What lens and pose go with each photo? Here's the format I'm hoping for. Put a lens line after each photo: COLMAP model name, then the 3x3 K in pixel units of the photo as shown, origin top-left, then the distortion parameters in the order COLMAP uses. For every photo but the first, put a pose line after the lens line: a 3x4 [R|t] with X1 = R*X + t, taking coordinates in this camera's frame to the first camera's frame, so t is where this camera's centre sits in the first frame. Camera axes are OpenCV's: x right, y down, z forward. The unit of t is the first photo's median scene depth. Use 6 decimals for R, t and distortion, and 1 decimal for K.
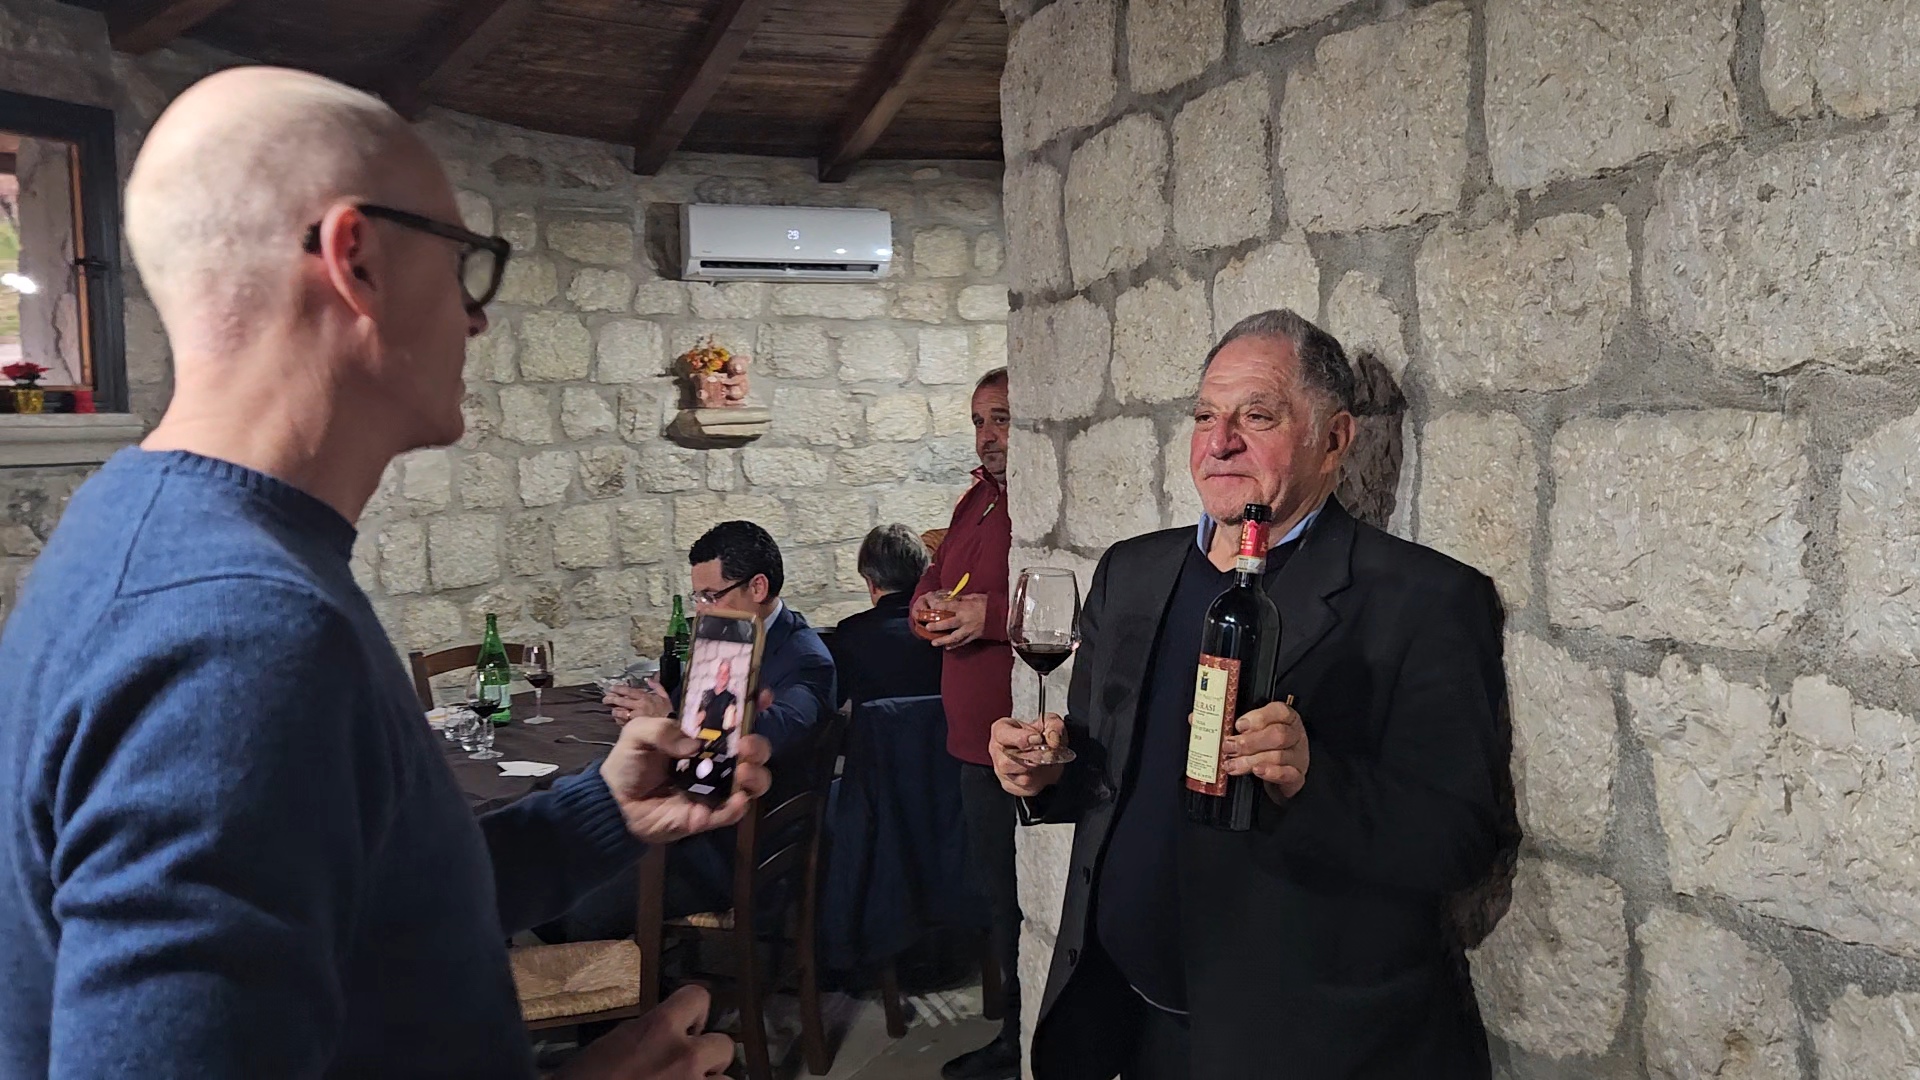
lens RADIAL K [[1640.4, 0, 960.0], [0, 1640.4, 540.0], [0, 0, 1]] dist [0.015727, -0.002018]
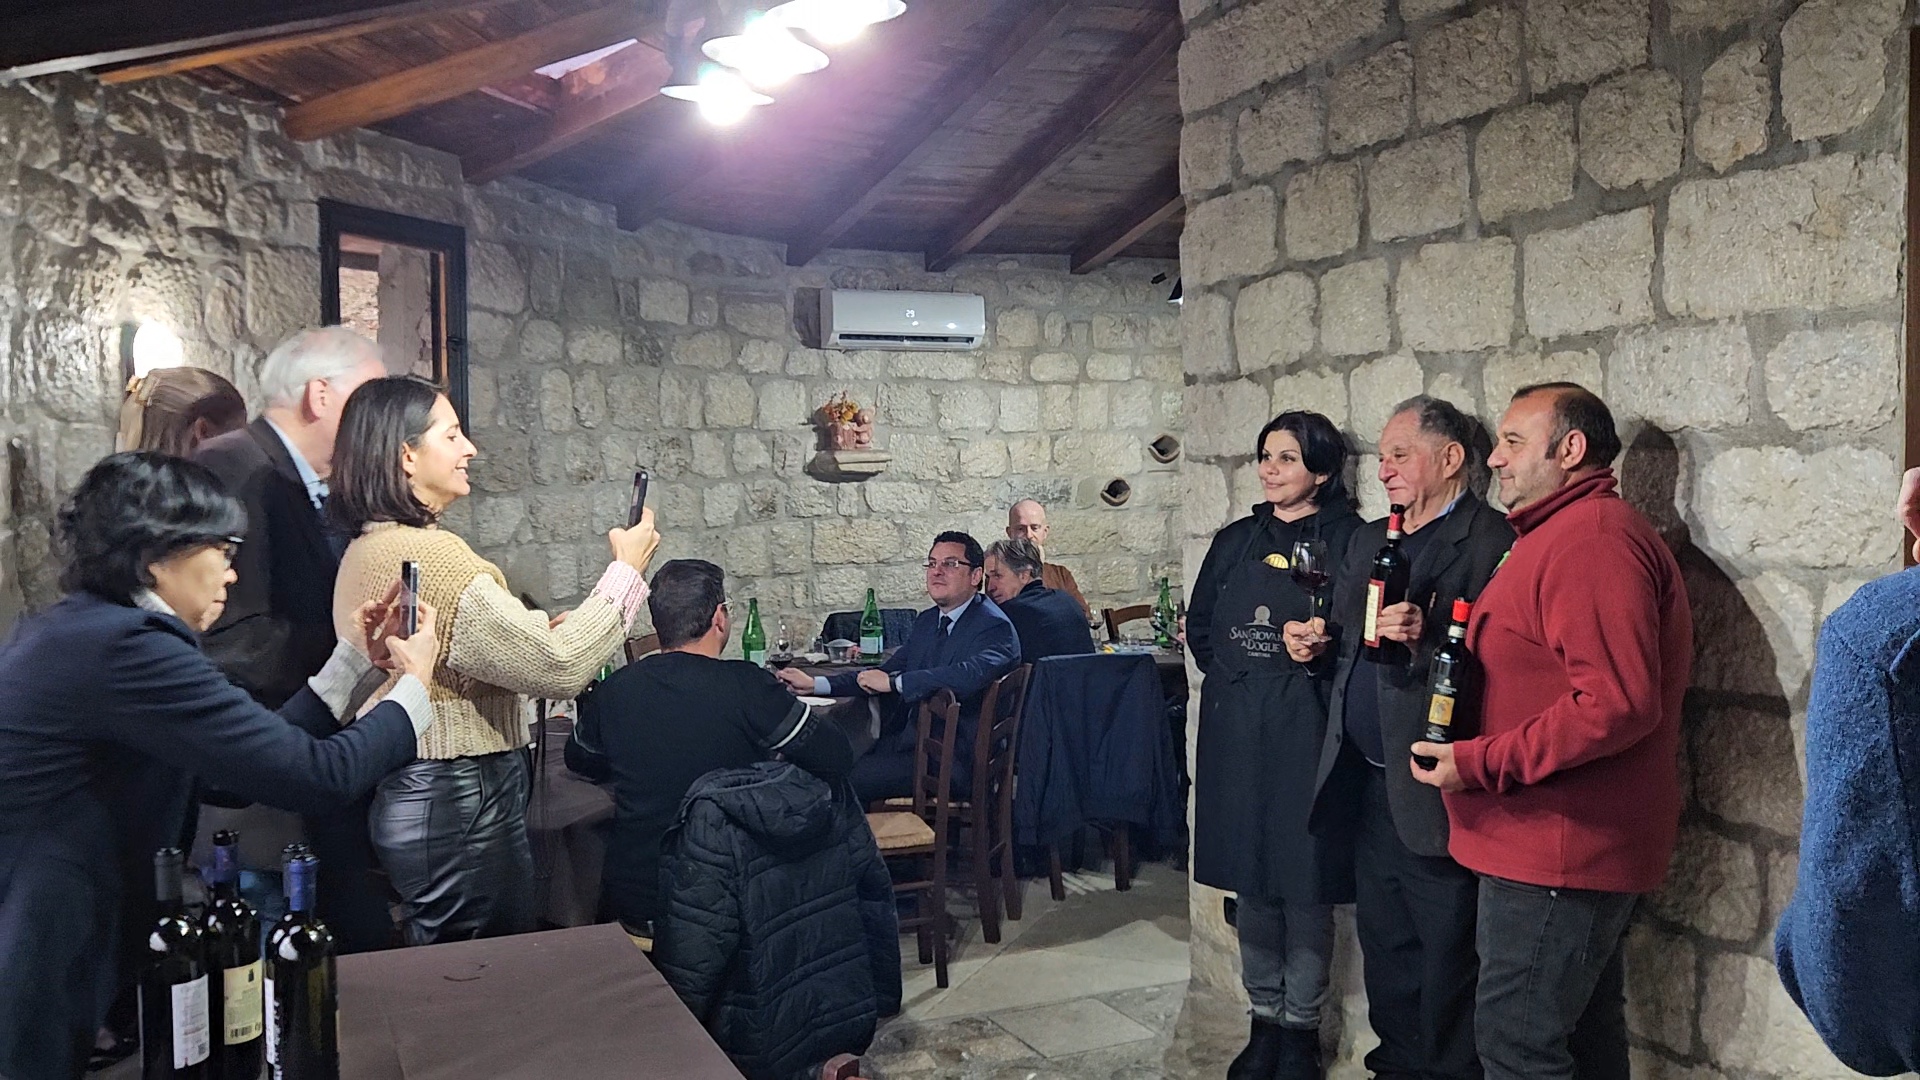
lens RADIAL K [[1640.4, 0, 960.0], [0, 1640.4, 540.0], [0, 0, 1]] dist [0.015727, -0.002018]
pose [[0.998504, 0.002243, 0.054639, -0.136526], [-0.000688, 0.999595, -0.028454, 0.025442], [-0.054681, 0.028374, 0.998101, -0.270837]]
